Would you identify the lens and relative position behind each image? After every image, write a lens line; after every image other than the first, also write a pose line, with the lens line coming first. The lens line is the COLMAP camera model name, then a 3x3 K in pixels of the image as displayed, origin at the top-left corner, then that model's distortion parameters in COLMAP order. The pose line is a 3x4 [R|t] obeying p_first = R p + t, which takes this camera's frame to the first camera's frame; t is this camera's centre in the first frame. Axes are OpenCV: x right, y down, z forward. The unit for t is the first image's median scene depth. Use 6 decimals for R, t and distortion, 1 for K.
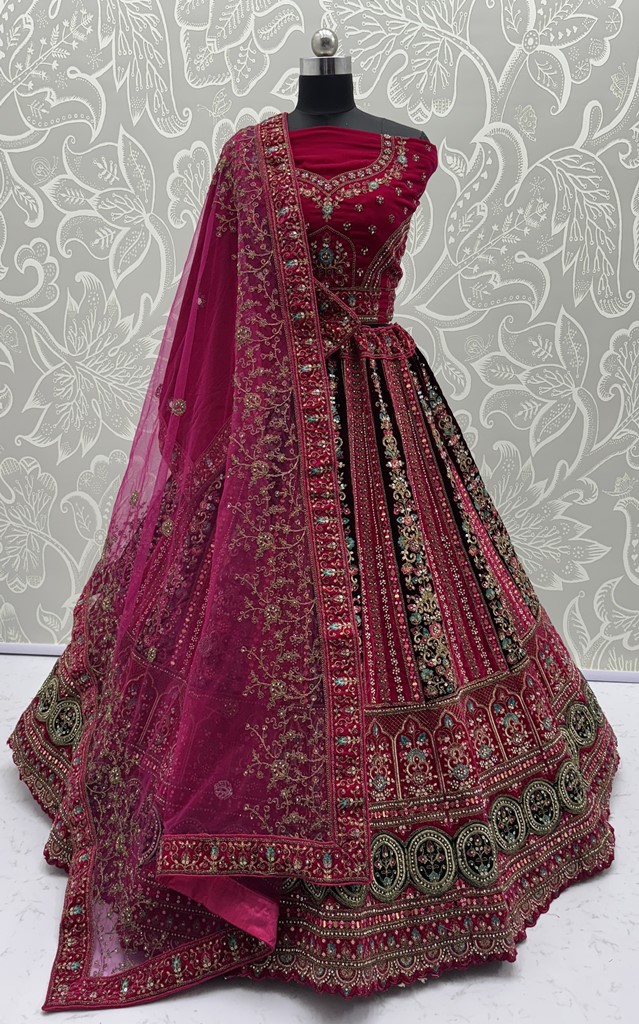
lens RADIAL K [[817.3, 0, 313.1], [0, 817.3, 522.8], [0, 0, 1]] dist [0.075811, -0.134326]
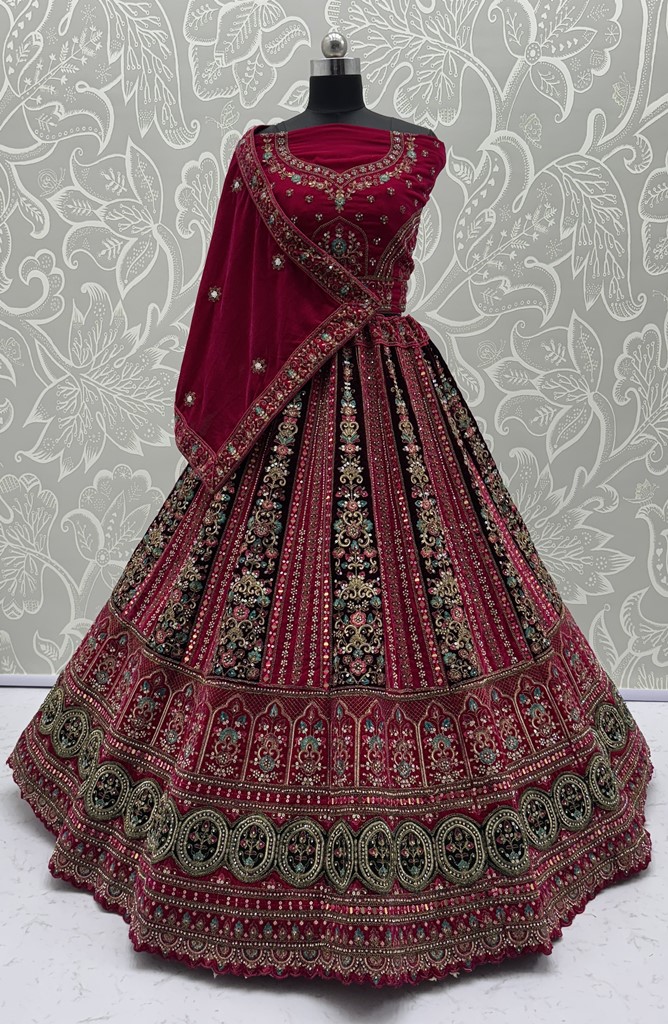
lens RADIAL K [[888.0, 0, 329.7], [0, 888.0, 510.6], [0, 0, 1]] dist [0.108560, -0.223833]
pose [[0.999761, -0.014774, 0.016131, -0.013830], [0.016163, 0.995841, -0.089668, 0.075337], [-0.014739, 0.089907, 0.995841, -0.053574]]
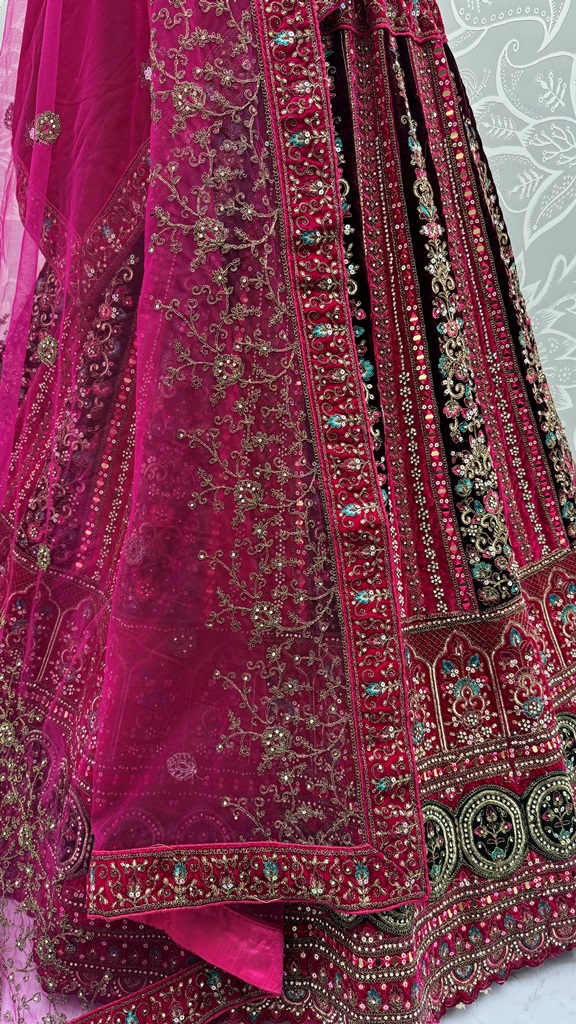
lens RADIAL K [[735.1, 0, 307.0], [0, 735.1, 533.7], [0, 0, 1]] dist [0.064669, -0.091178]
pose [[0.988236, -0.056809, 0.141996, -0.060203], [0.021745, 0.971211, 0.237225, 0.009358], [-0.151385, -0.231346, 0.961021, 0.336049]]
